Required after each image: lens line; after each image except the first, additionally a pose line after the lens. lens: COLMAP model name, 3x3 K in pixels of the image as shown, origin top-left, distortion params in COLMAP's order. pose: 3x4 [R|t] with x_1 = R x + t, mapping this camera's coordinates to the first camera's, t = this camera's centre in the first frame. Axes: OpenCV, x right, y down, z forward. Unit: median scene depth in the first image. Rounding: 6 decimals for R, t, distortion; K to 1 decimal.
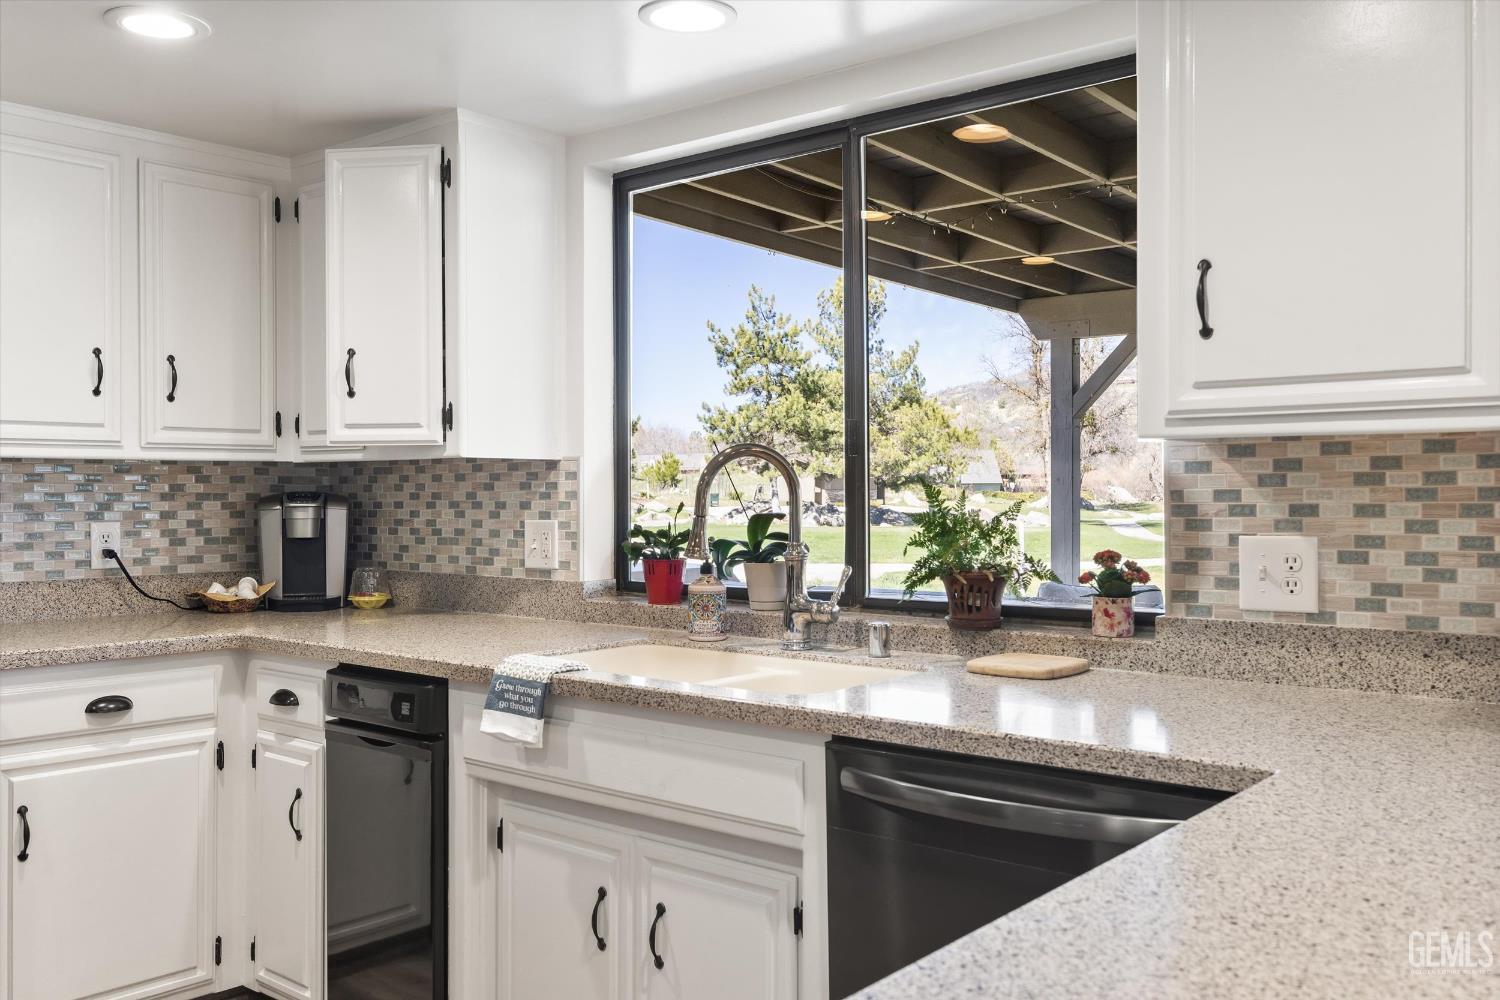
lens RADIAL K [[1320.9, 0, 742.9], [0, 1320.9, 501.2], [0, 0, 1]] dist [-0.005790, 0.011226]
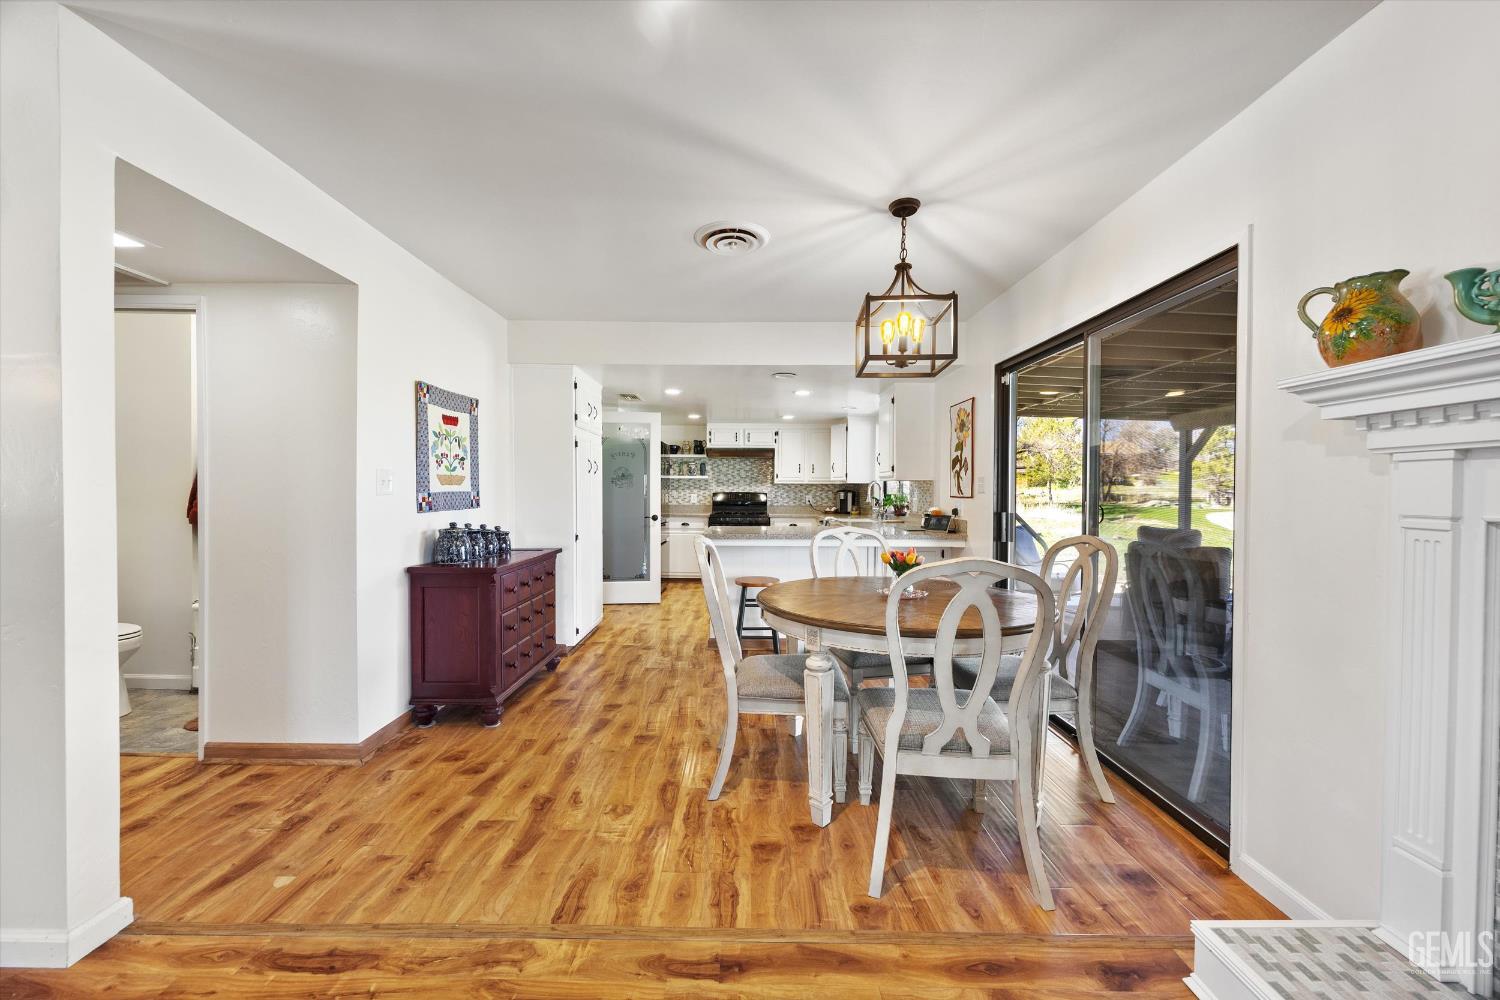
lens RADIAL K [[575.3, 0, 752.1], [0, 575.3, 500.8], [0, 0, 1]] dist [-0.001803, -0.000406]
pose [[0.640348, 0.017739, -0.767880, 1.366985], [-0.012174, 0.999842, 0.012946, 0.012585], [0.767989, 0.001058, 0.640463, -0.787852]]
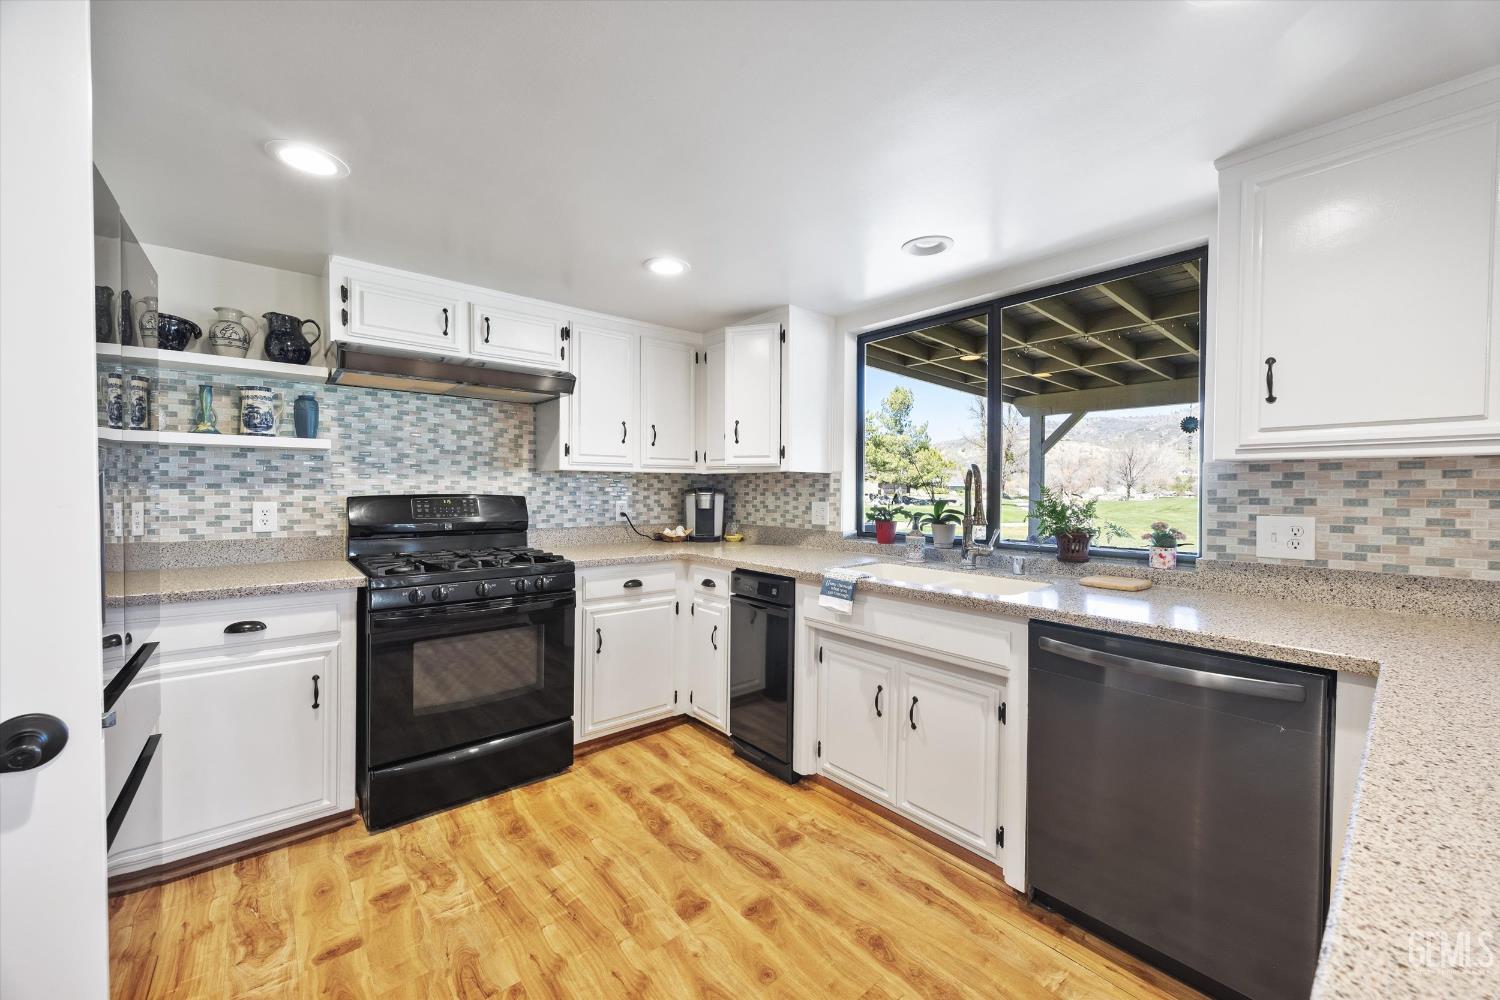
lens RADIAL K [[575.3, 0, 741.8], [0, 575.3, 501.5], [0, 0, 1]] dist [-0.001803, -0.000406]
pose [[0.985524, 0.011392, -0.169150, -0.139227], [-0.008908, 0.999841, 0.015438, 0.000982], [0.169299, -0.013707, 0.985469, 0.087801]]
